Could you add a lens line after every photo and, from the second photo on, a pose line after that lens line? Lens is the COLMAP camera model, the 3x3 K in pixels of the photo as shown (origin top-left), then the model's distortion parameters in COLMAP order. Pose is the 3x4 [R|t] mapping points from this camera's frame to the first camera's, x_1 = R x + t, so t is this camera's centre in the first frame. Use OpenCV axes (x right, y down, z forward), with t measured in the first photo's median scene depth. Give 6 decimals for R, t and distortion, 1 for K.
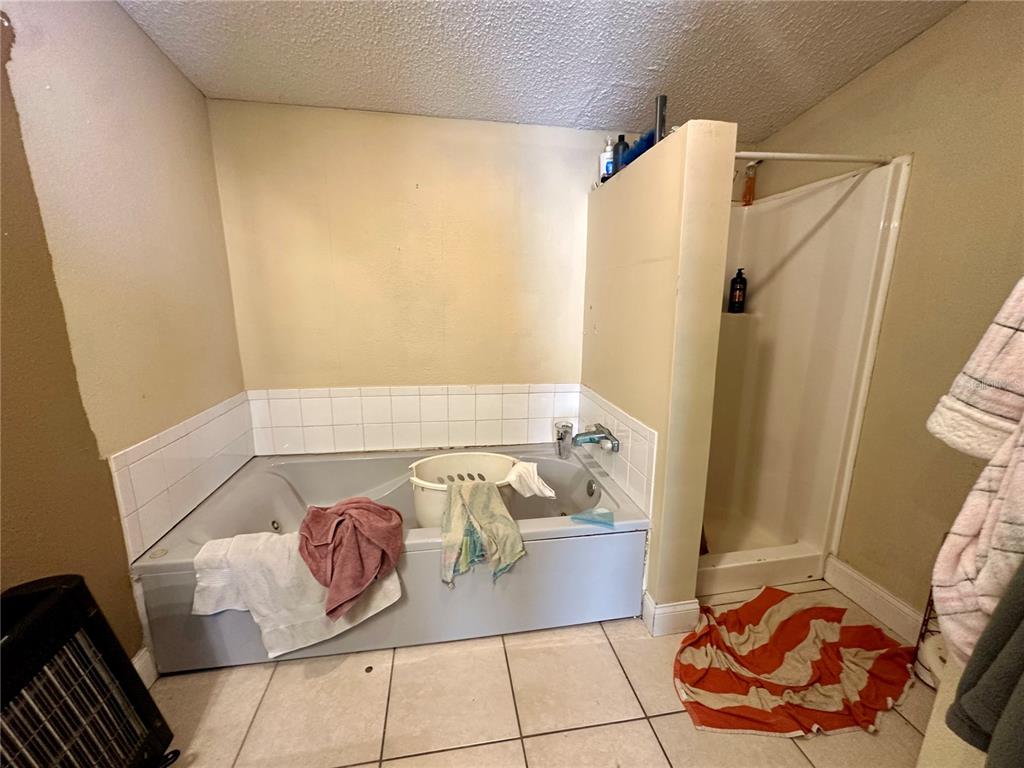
lens RADIAL K [[407.9, 0, 511.0], [0, 407.9, 385.6], [0, 0, 1]] dist [-0.010811, 0.000956]
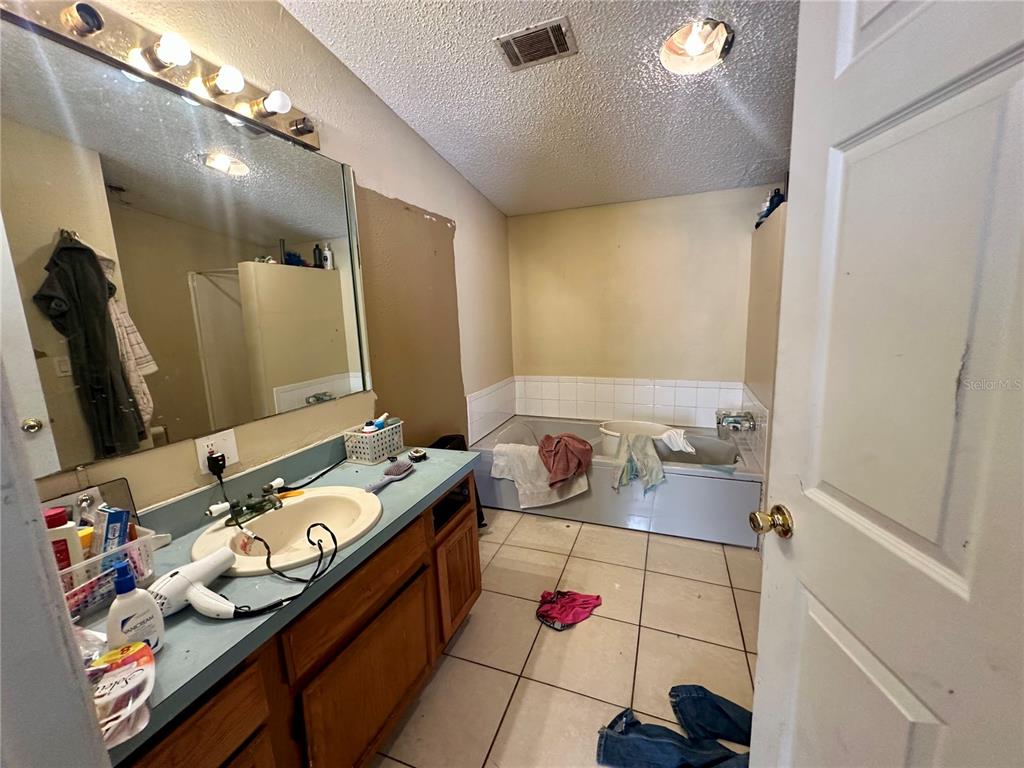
lens RADIAL K [[407.9, 0, 511.0], [0, 407.9, 382.8], [0, 0, 1]] dist [-0.010811, 0.000956]
pose [[0.857864, 0.046800, -0.511742, 0.317864], [-0.065688, 0.997662, -0.018878, 0.106447], [0.509662, 0.049810, 0.858932, -0.692766]]
